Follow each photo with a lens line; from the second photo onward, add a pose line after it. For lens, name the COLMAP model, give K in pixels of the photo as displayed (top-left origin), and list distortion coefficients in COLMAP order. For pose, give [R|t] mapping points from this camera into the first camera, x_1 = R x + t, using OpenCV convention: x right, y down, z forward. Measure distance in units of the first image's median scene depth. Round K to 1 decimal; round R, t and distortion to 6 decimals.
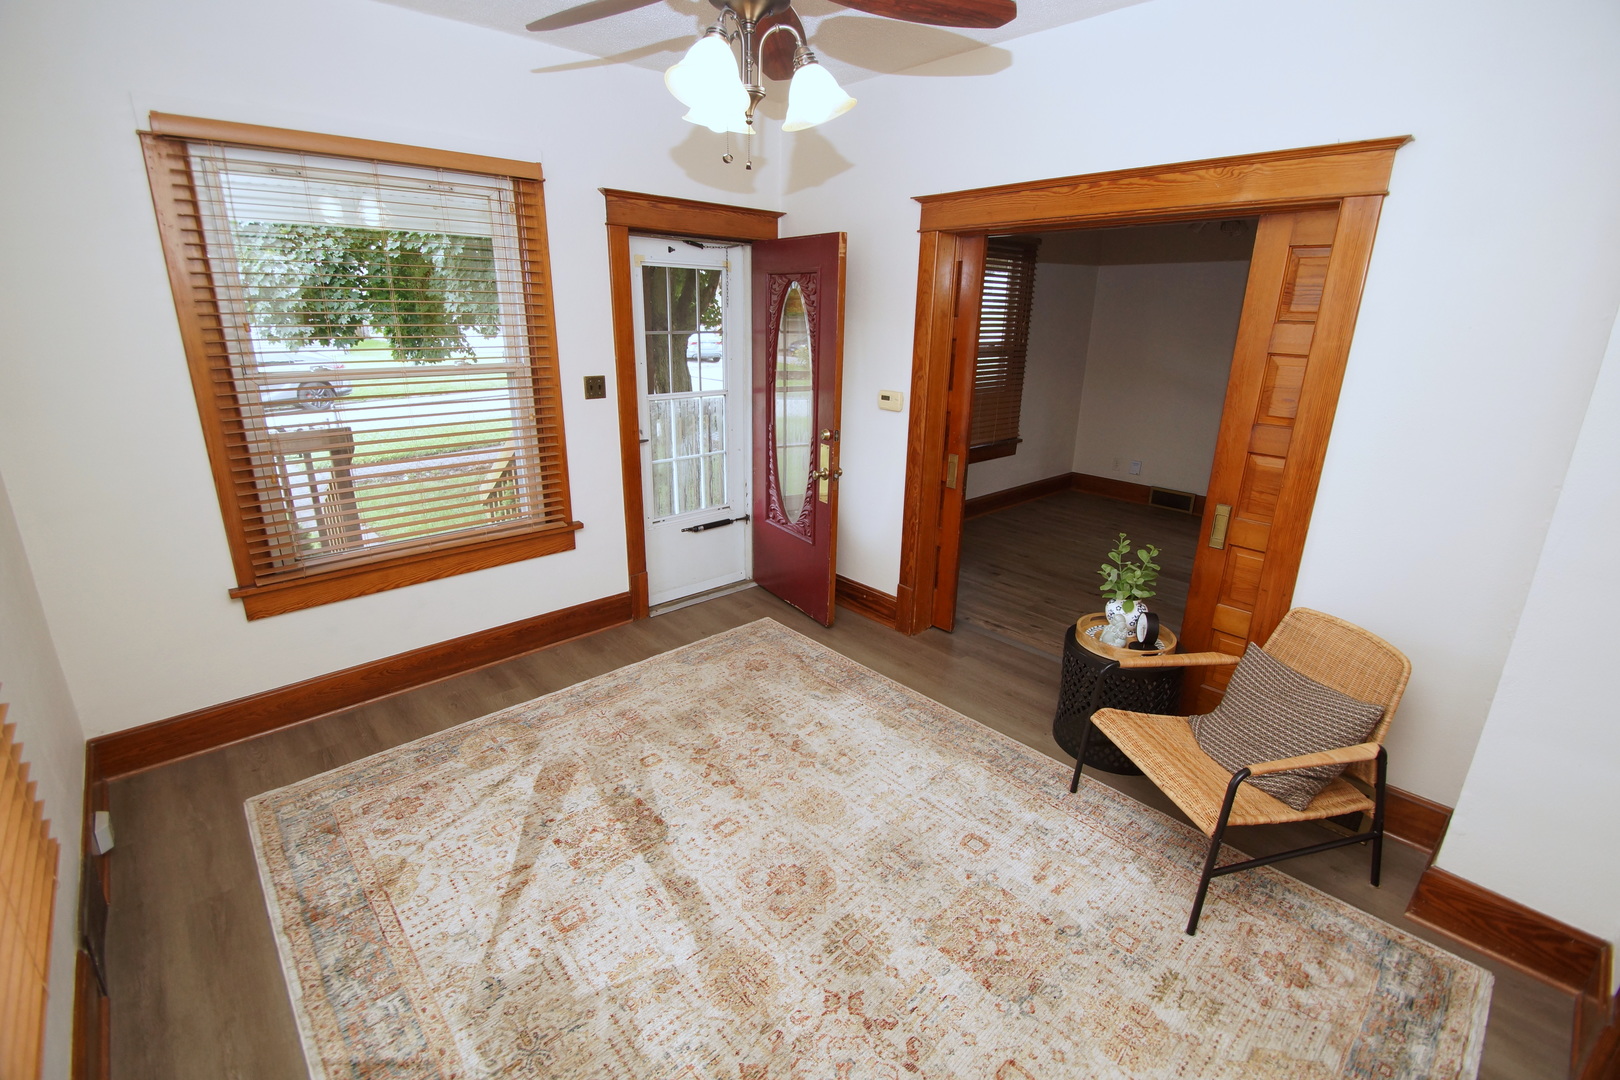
lens RADIAL K [[719.7, 0, 811.3], [0, 719.7, 536.9], [0, 0, 1]] dist [0.002780, -0.000455]
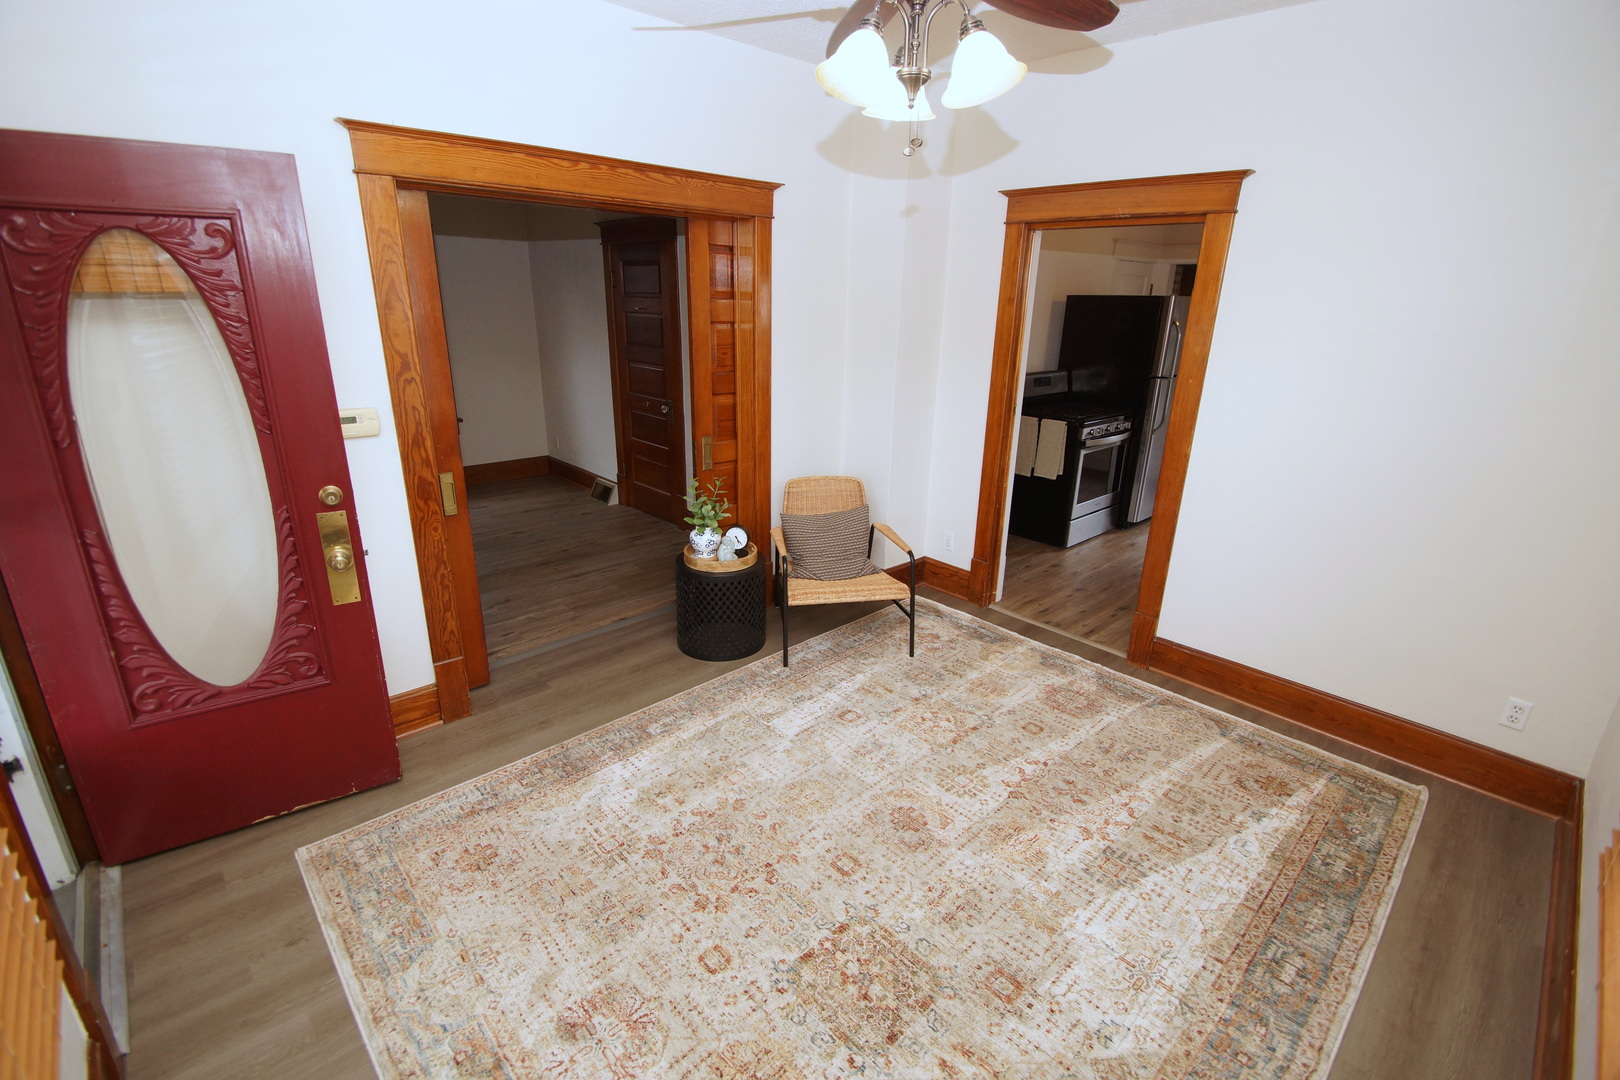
lens RADIAL K [[719.7, 0, 807.0], [0, 719.7, 537.1], [0, 0, 1]] dist [0.002780, -0.000455]
pose [[-0.017548, -0.332337, 0.942998, -0.746064], [0.283074, 0.902903, 0.323474, -0.252917], [-0.958938, 0.272614, 0.078232, 0.760432]]
